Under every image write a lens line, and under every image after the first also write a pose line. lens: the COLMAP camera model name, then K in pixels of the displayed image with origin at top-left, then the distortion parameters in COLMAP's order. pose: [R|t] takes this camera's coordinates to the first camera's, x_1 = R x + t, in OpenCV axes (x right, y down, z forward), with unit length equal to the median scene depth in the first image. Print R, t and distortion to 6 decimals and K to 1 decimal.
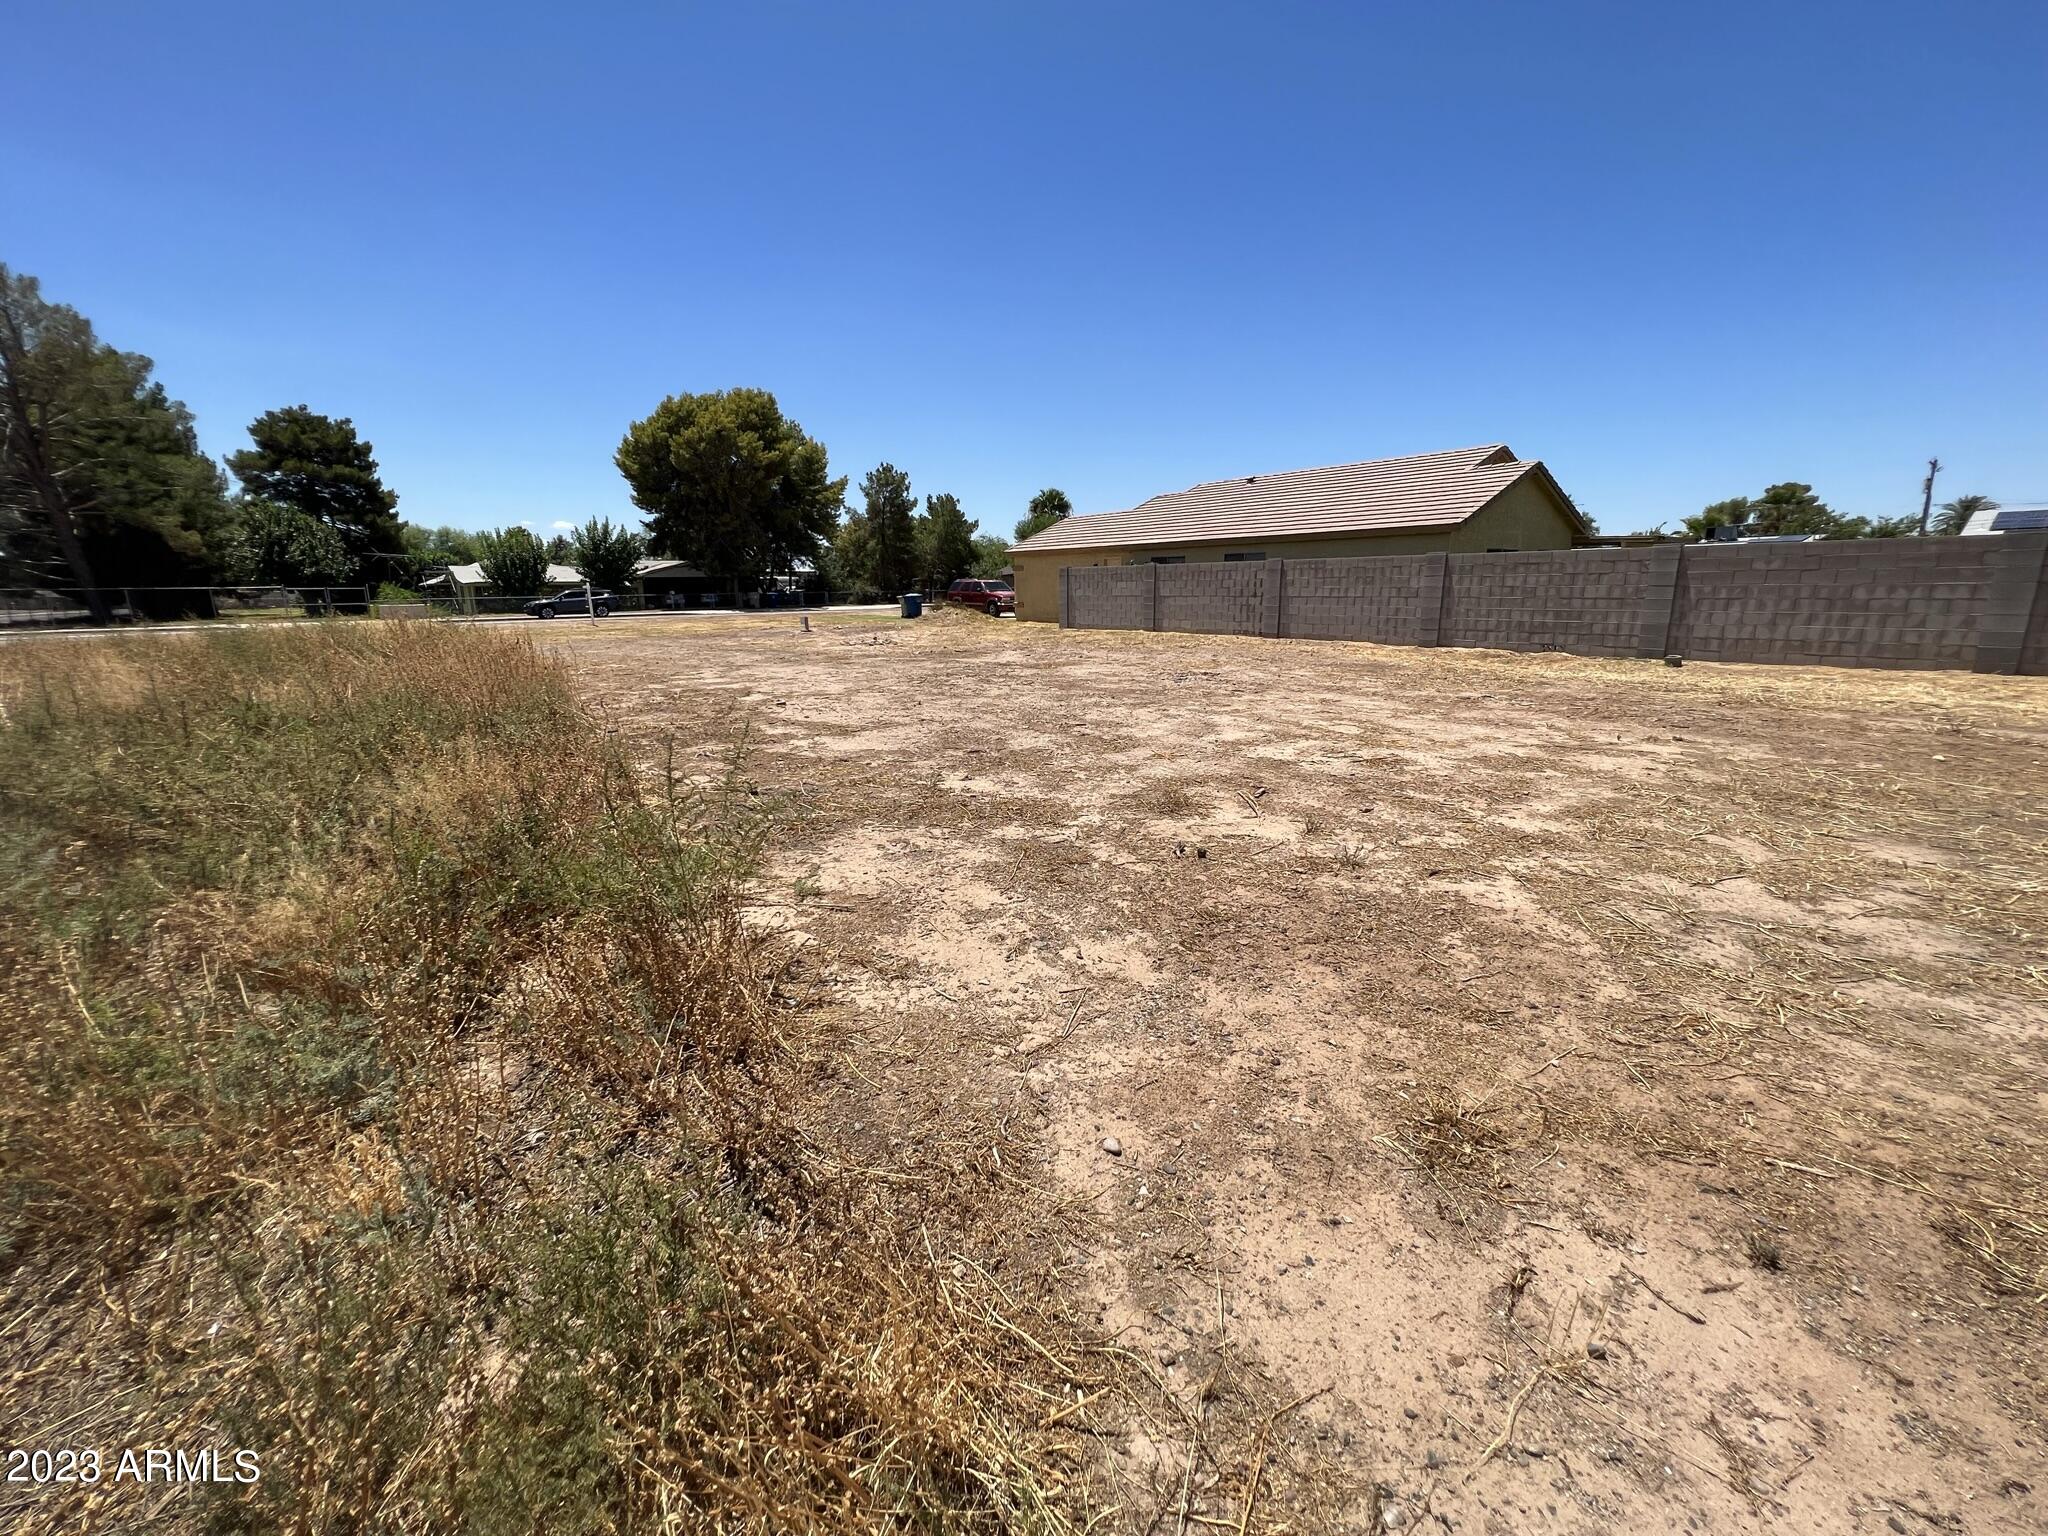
lens RADIAL K [[824.6, 0, 1024.0], [0, 824.6, 772.6], [0, 0, 1]] dist [-0.002161, 0.000620]
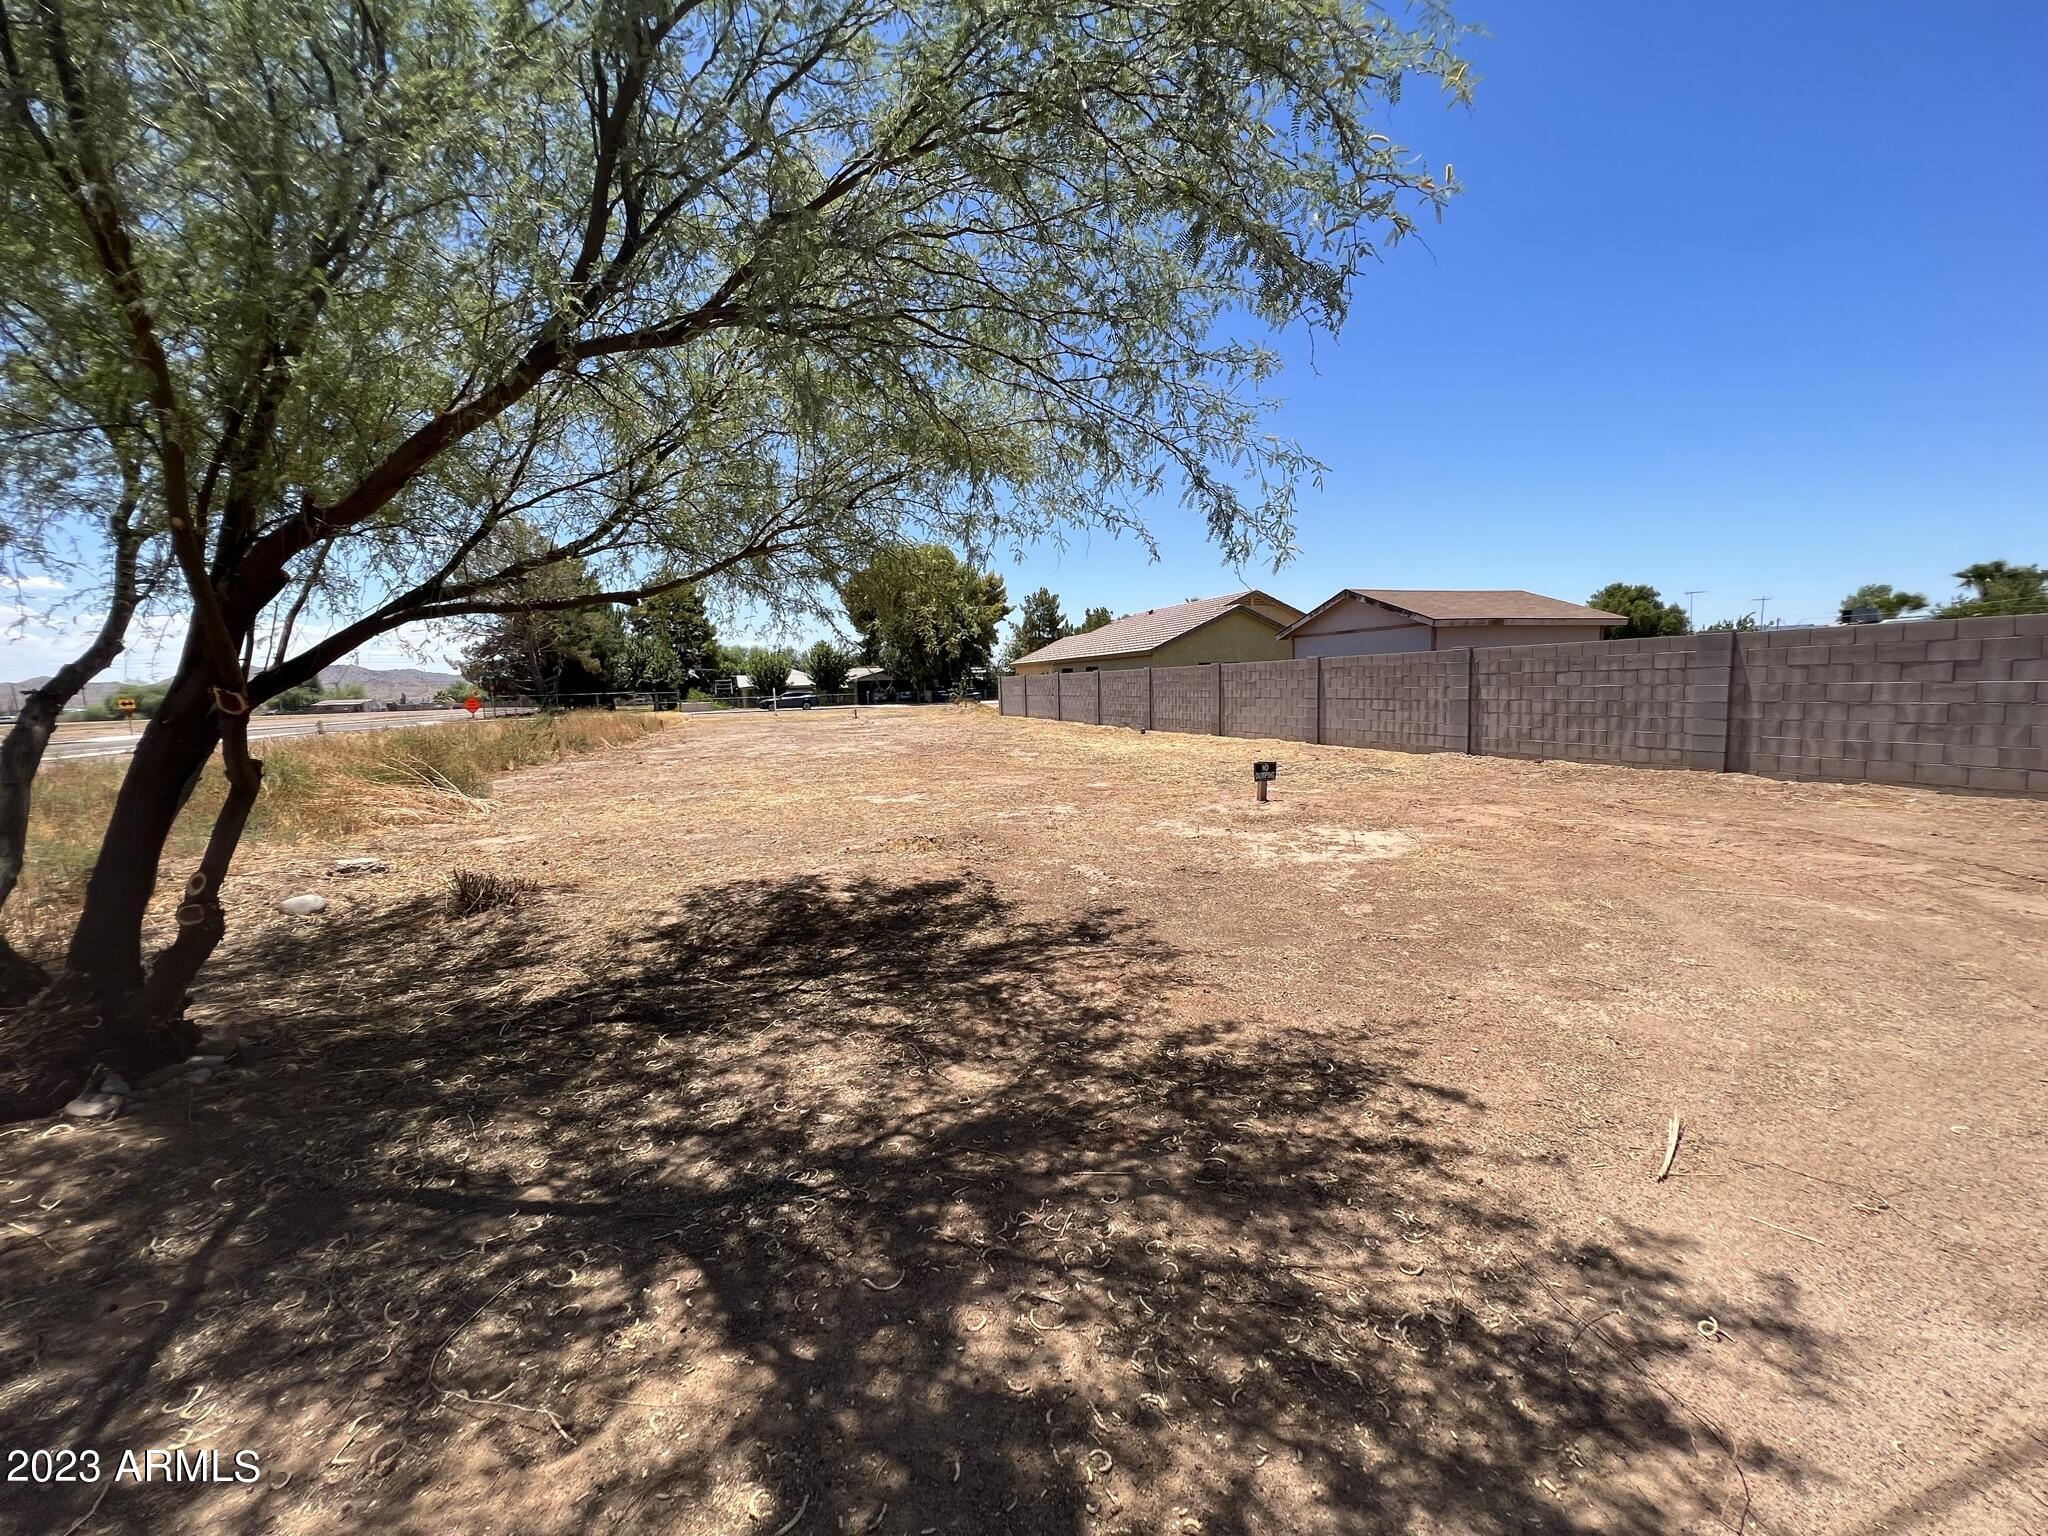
lens RADIAL K [[824.6, 0, 1021.2], [0, 824.6, 768.2], [0, 0, 1]] dist [-0.002161, 0.000620]
pose [[0.941927, 0.018235, -0.335323, 0.268495], [-0.056233, 0.992990, -0.103962, 0.034324], [0.331077, 0.116781, 0.936350, -0.178858]]
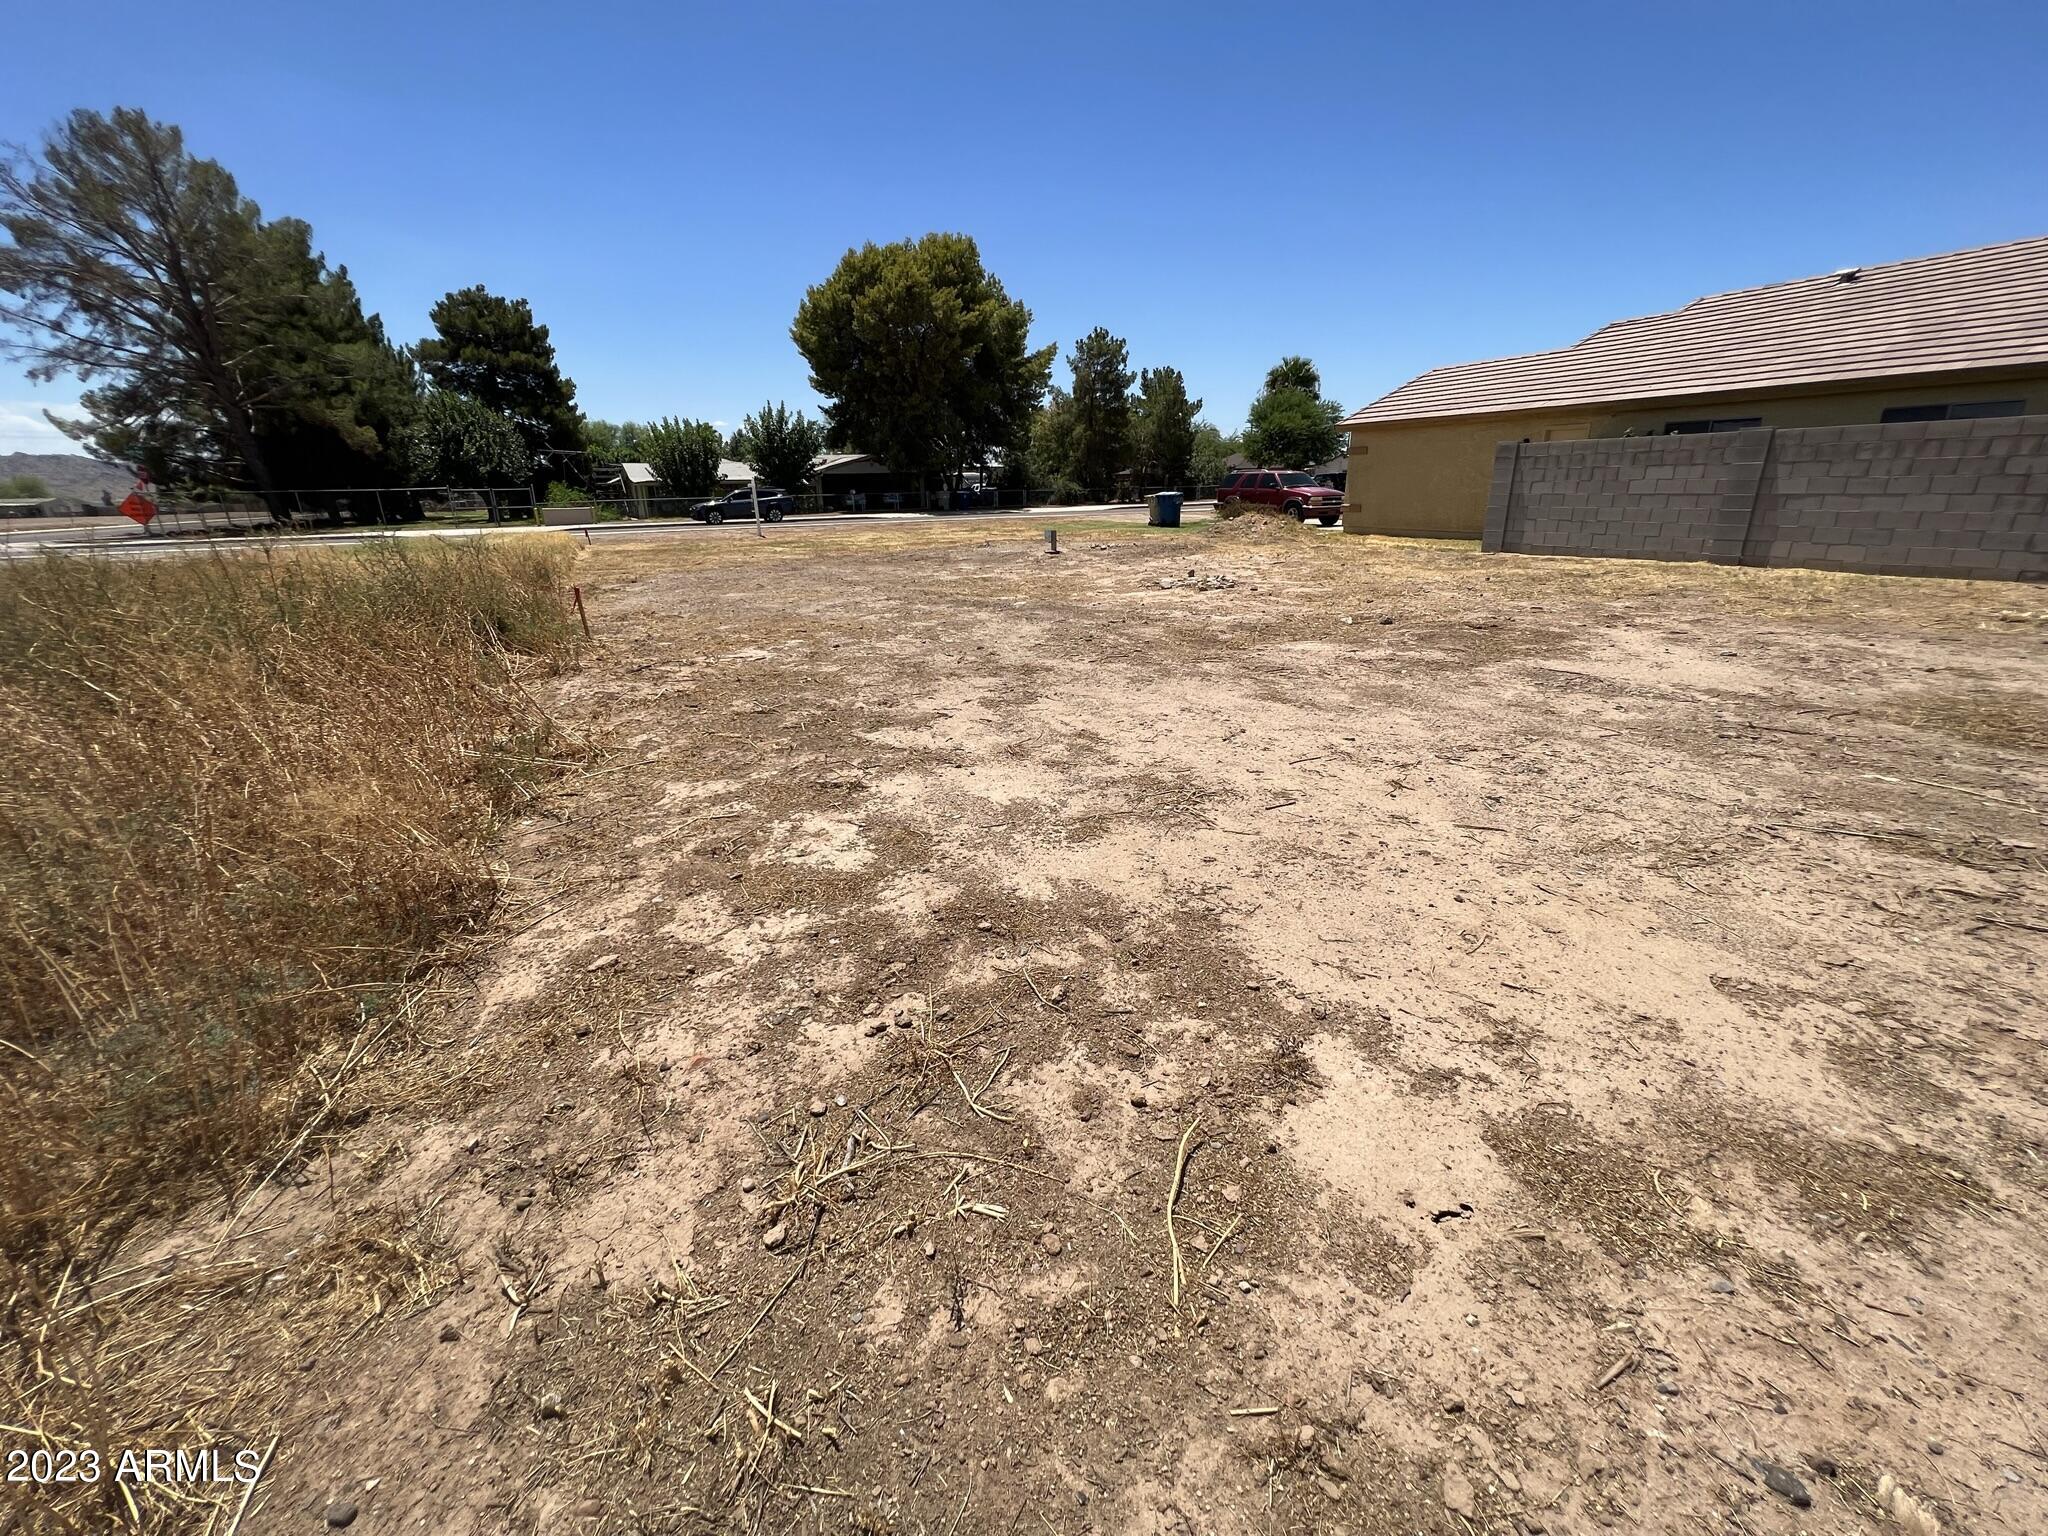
lens RADIAL K [[824.6, 0, 1023.3], [0, 824.6, 773.0], [0, 0, 1]] dist [-0.002161, 0.000620]
pose [[0.980257, 0.059085, -0.188692, -0.072105], [-0.037003, 0.992267, 0.118475, -0.035396], [0.194233, -0.109154, 0.974864, 0.161856]]
